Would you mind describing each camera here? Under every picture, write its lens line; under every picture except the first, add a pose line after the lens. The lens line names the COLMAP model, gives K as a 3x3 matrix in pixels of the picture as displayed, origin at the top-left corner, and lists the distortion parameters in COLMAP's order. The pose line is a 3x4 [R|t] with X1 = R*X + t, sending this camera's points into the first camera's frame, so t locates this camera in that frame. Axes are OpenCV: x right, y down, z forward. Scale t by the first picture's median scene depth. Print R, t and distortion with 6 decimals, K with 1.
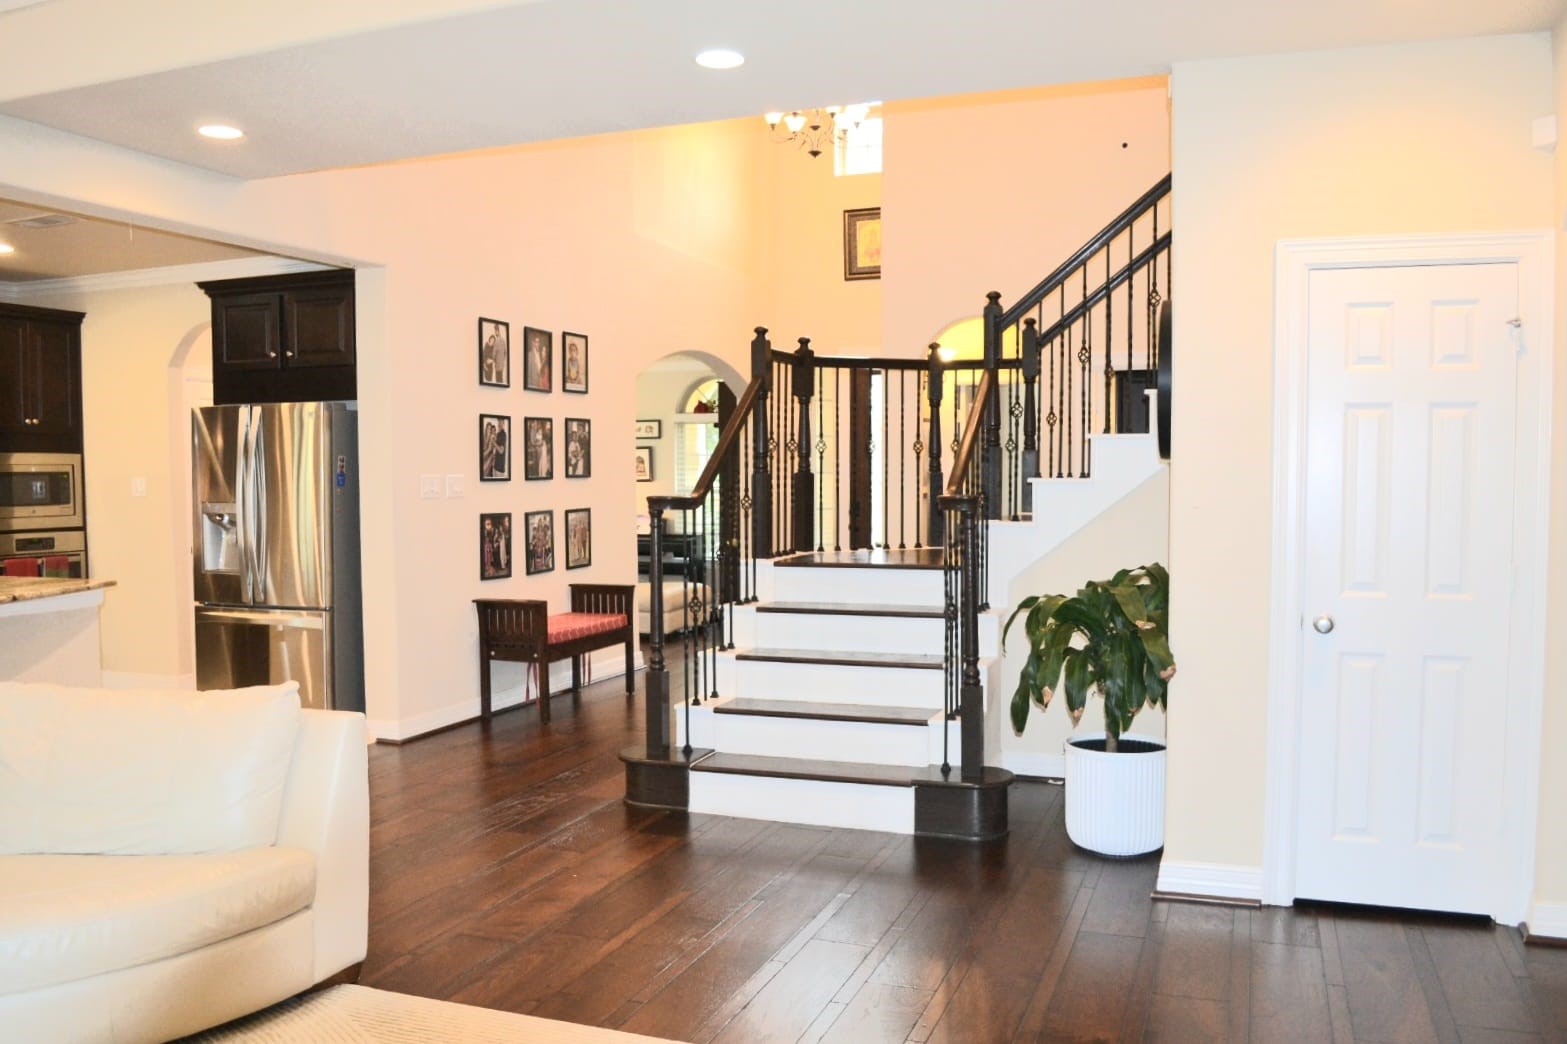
lens RADIAL K [[1292.3, 0, 779.8], [0, 1292.3, 540.2], [0, 0, 1]] dist [-0.068453, 0.003383]
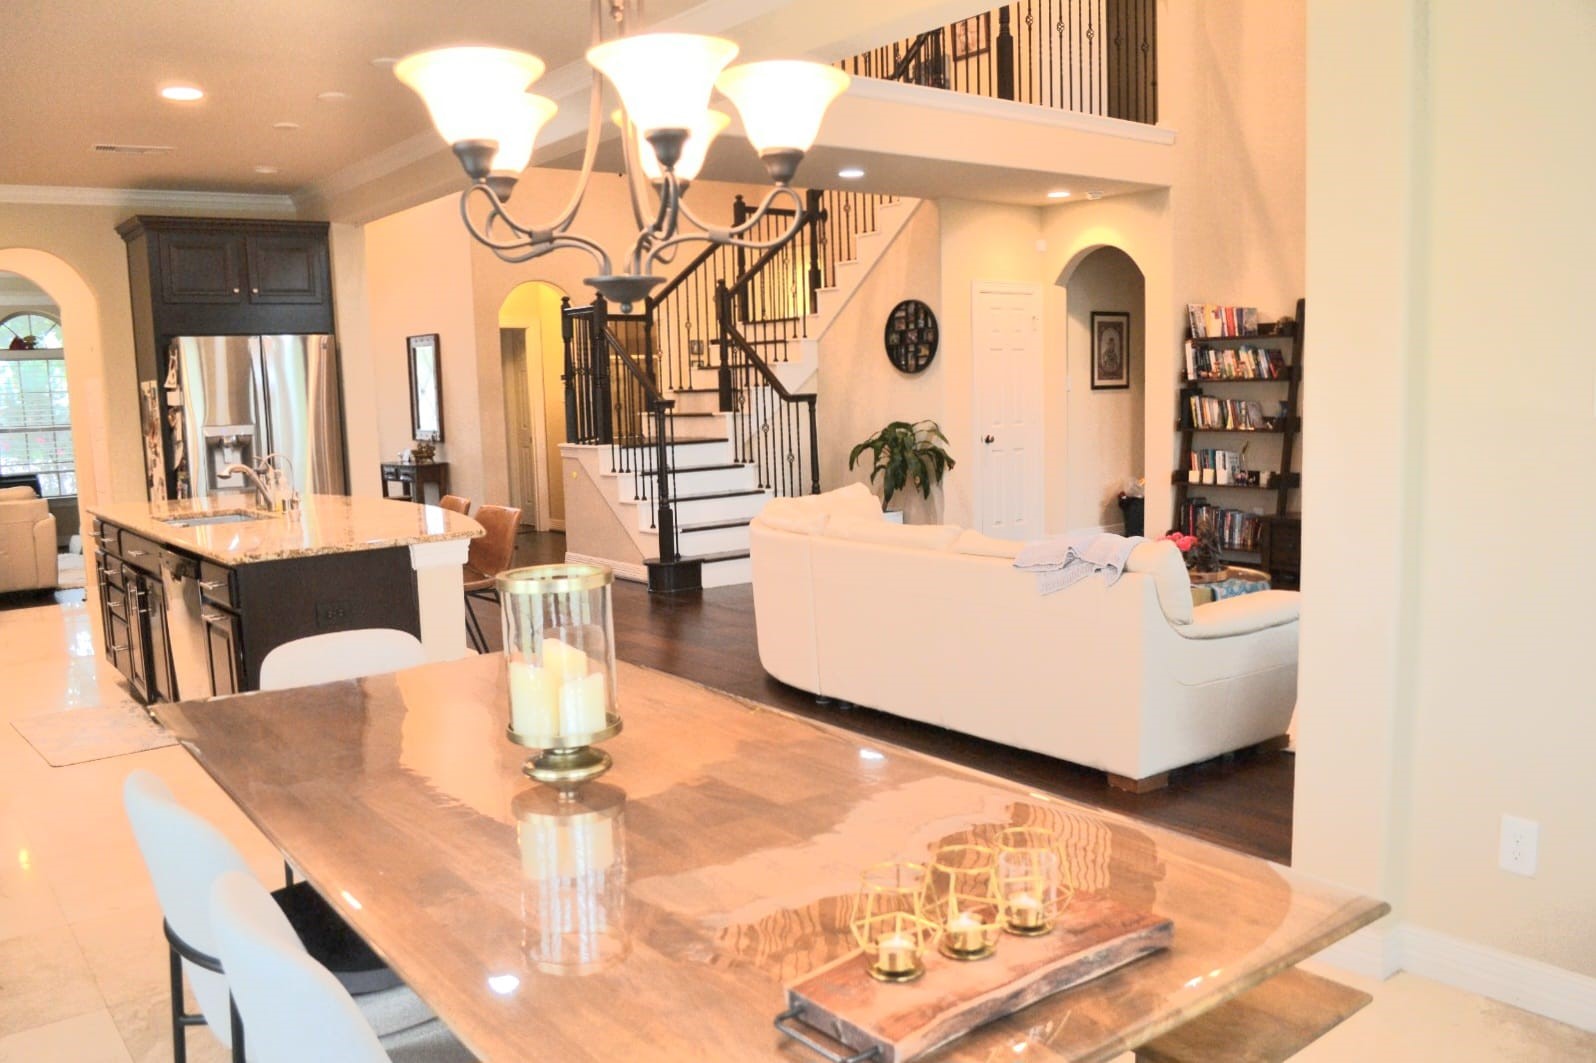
lens RADIAL K [[1275.4, 0, 798.0], [0, 1275.4, 531.5], [0, 0, 1]] dist [-0.118368, -0.000561]
pose [[0.523086, -0.111019, 0.845018, -1.265833], [0.073205, 0.993668, 0.085233, 0.005532], [-0.849130, 0.017275, 0.527901, 0.025570]]
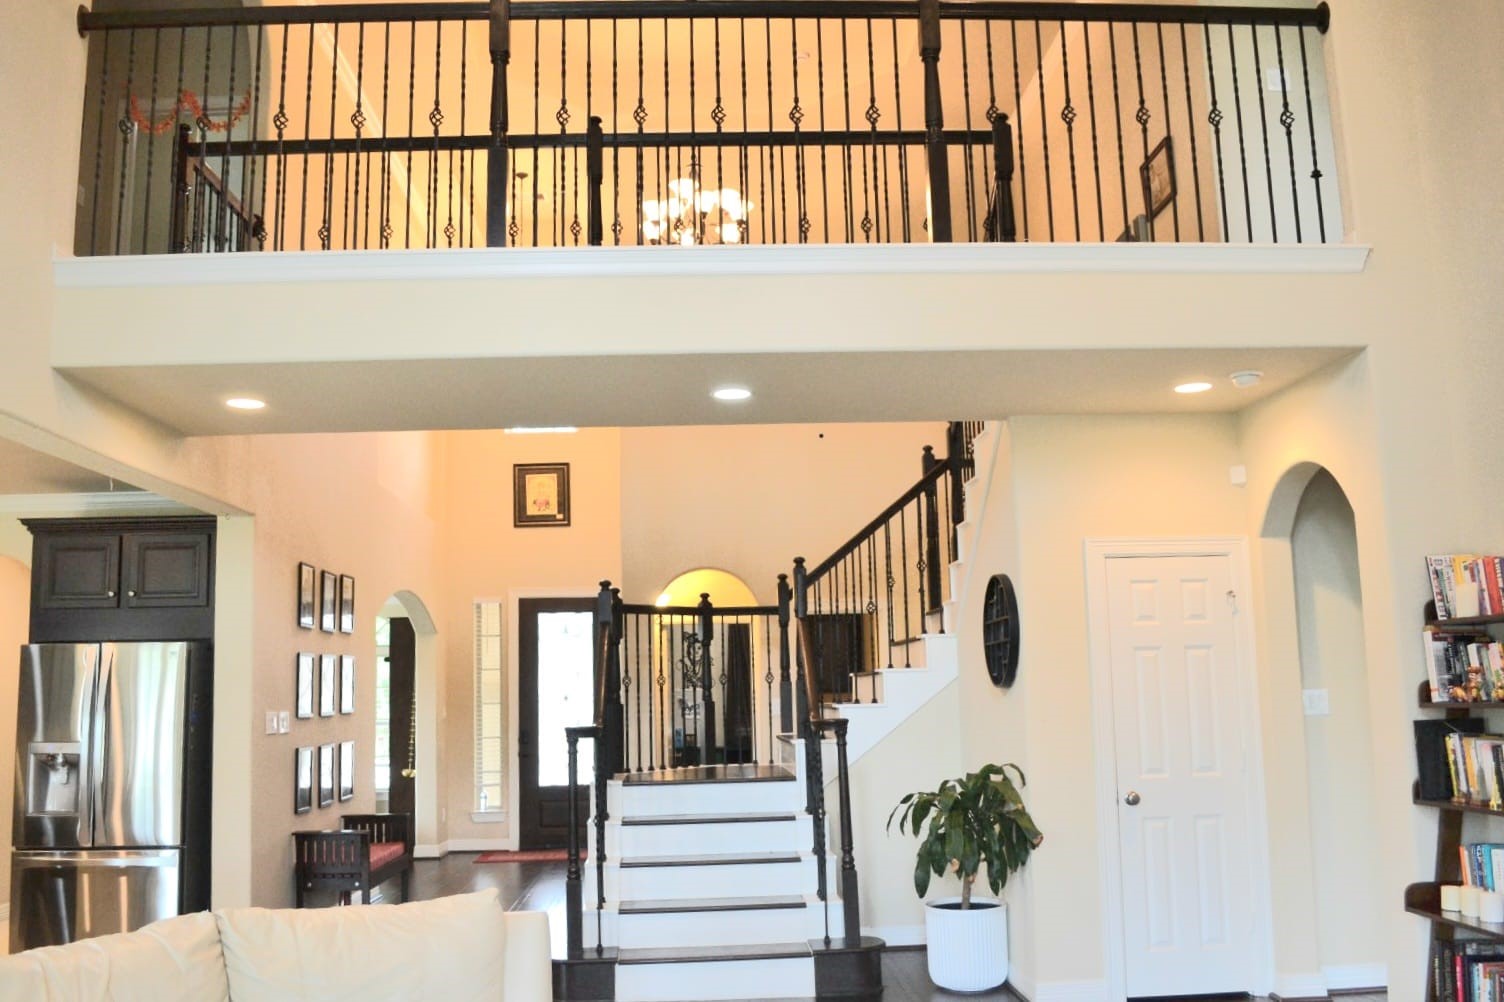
lens RADIAL K [[1296.0, 0, 752.0], [0, 1296.0, 501.0], [0, 0, 1]] dist [-0.081900, 0.002442]
pose [[0.918186, 0.040016, 0.394124, -0.388178], [0.041176, 0.979856, -0.195413, 0.000919], [-0.394004, 0.195654, 0.898042, -0.143657]]
